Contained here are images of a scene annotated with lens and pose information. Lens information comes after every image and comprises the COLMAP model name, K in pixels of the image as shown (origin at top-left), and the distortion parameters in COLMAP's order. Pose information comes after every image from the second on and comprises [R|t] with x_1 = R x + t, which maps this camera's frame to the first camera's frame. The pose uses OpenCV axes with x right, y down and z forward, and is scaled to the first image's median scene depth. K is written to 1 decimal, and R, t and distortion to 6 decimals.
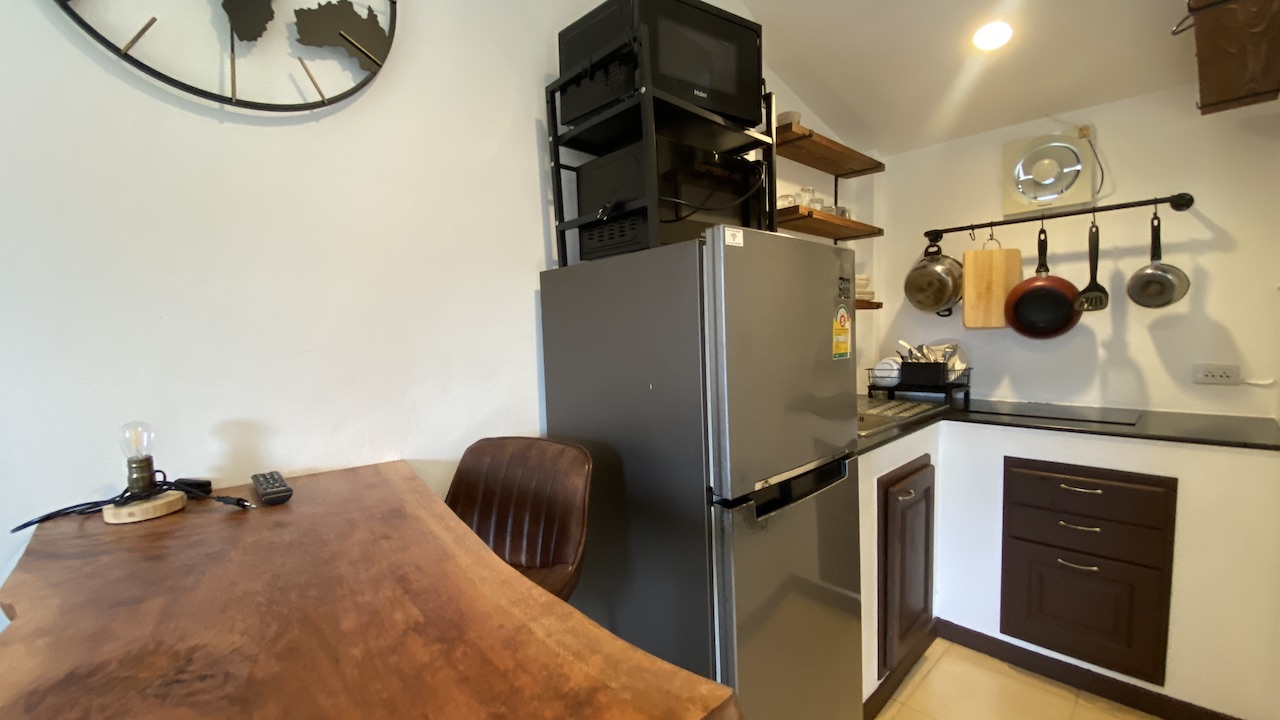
lens RADIAL K [[518.5, 0, 641.9], [0, 518.5, 361.2], [0, 0, 1]] dist [0.000566, -0.007986]
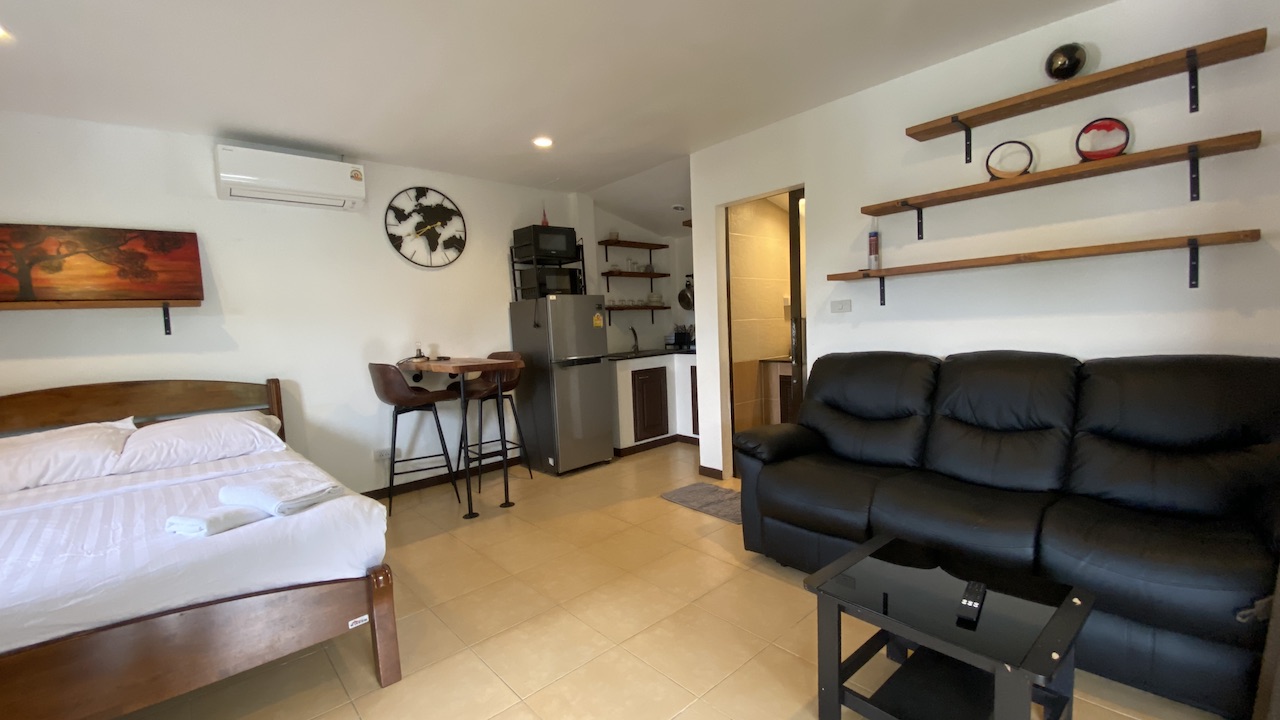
lens RADIAL K [[515.0, 0, 646.2], [0, 515.0, 363.8], [0, 0, 1]] dist [0.027482, -0.027812]
pose [[0.999862, -0.016592, 0.000126, 0.433284], [0.016585, 0.999631, 0.021503, 0.102470], [-0.000483, -0.021498, 0.999769, -1.486019]]
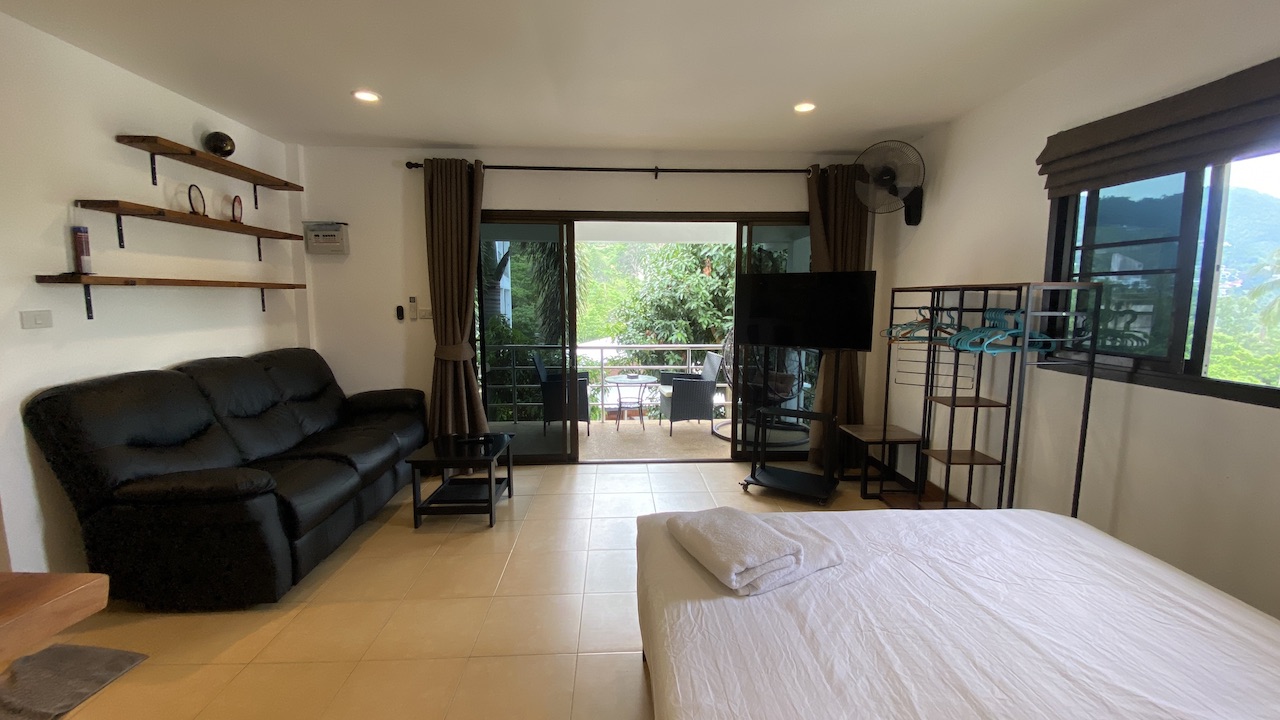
lens RADIAL K [[517.3, 0, 640.0], [0, 517.3, 360.0], [0, 0, 1]] dist [0.036464, -0.028103]
pose [[-0.765254, -0.046655, 0.642036, -0.595815], [0.057380, 0.988456, 0.140221, -0.019797], [-0.641167, 0.144145, -0.753742, 0.051835]]
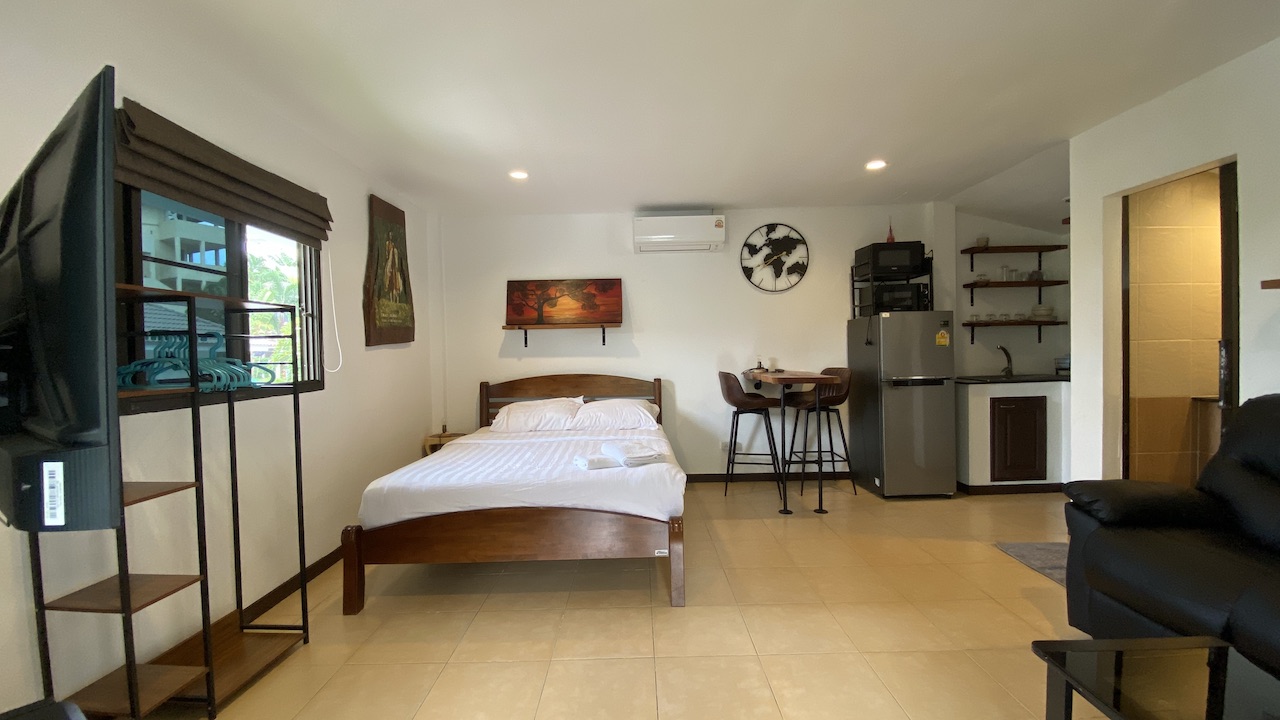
lens RADIAL K [[517.3, 0, 640.0], [0, 517.3, 360.0], [0, 0, 1]] dist [0.036464, -0.028103]
pose [[0.736320, 0.023732, -0.676217, 0.729909], [-0.035883, 0.999348, -0.004000, 0.096107], [0.675681, 0.027210, 0.736692, -1.583565]]
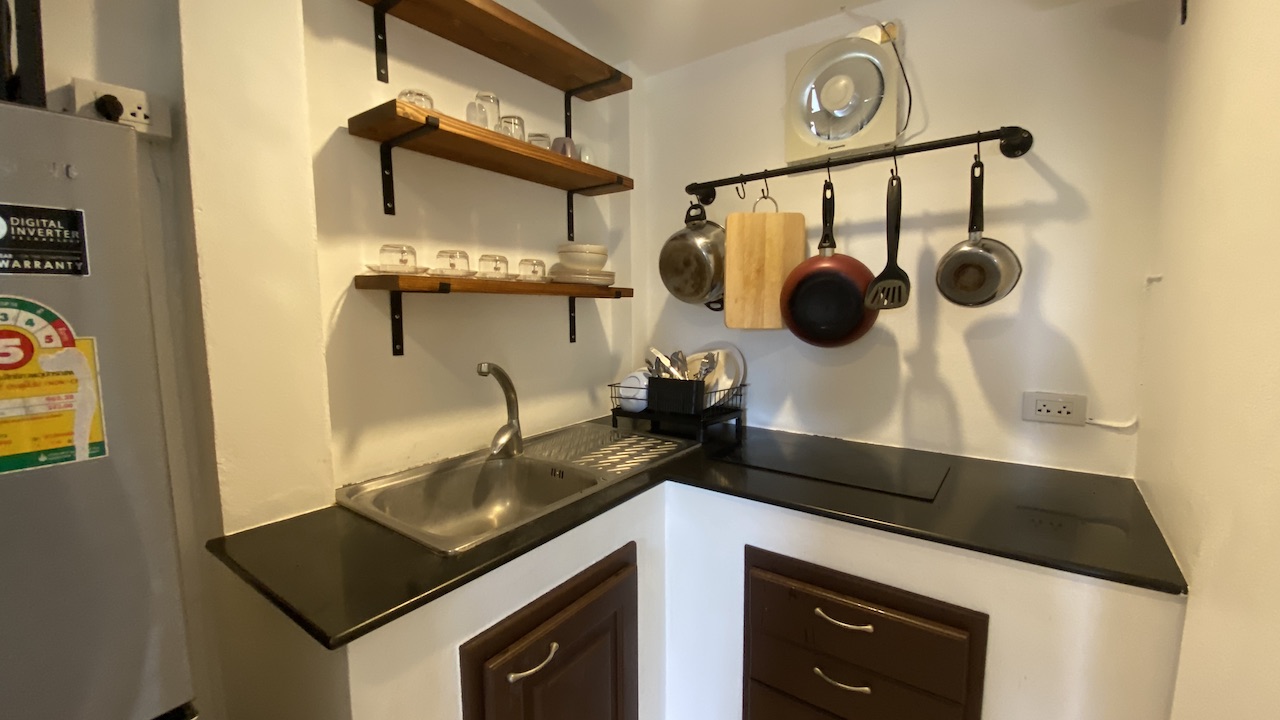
lens RADIAL K [[517.3, 0, 640.0], [0, 517.3, 360.0], [0, 0, 1]] dist [0.036464, -0.028103]
pose [[0.983267, 0.001026, 0.182168, 0.427003], [-0.007338, 0.999396, 0.033981, -0.050832], [-0.182023, -0.034750, 0.982680, 0.391128]]
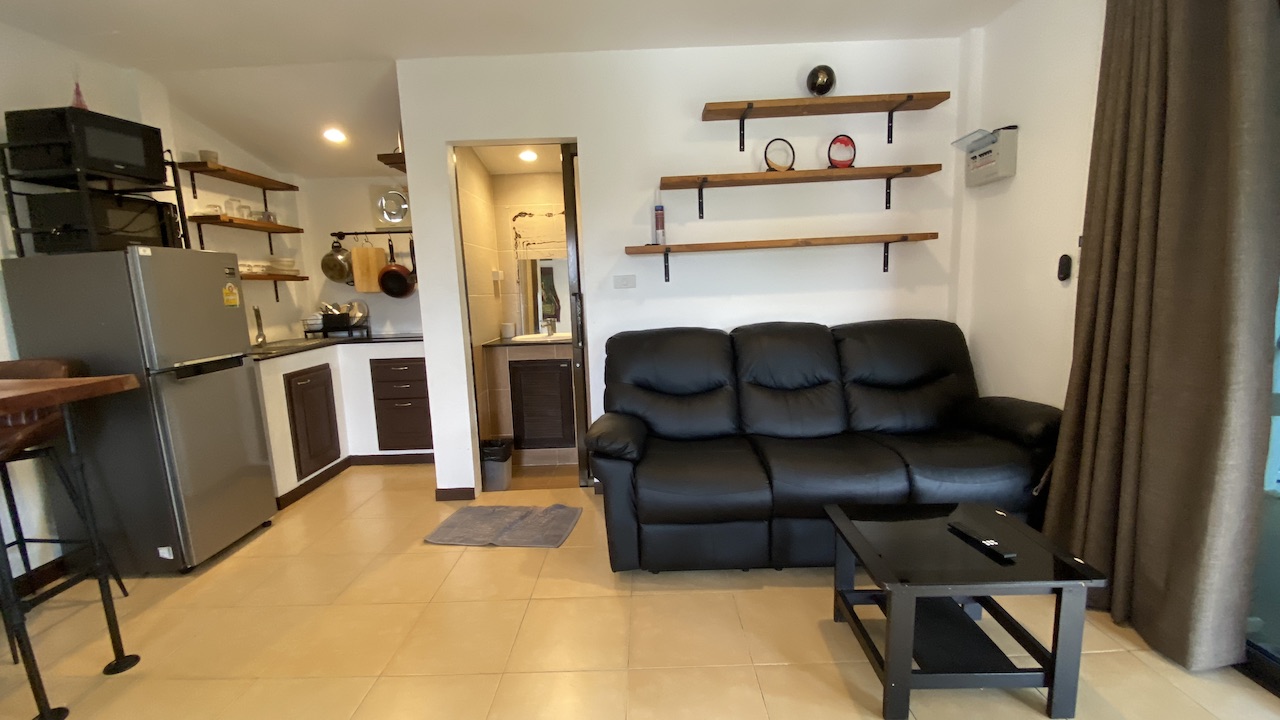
lens RADIAL K [[517.3, 0, 640.0], [0, 517.3, 360.0], [0, 0, 1]] dist [0.036464, -0.028103]
pose [[0.682627, -0.102555, 0.723535, -0.018501], [0.058182, 0.994588, 0.086082, 0.072173], [-0.728447, -0.016666, 0.684899, -0.979487]]
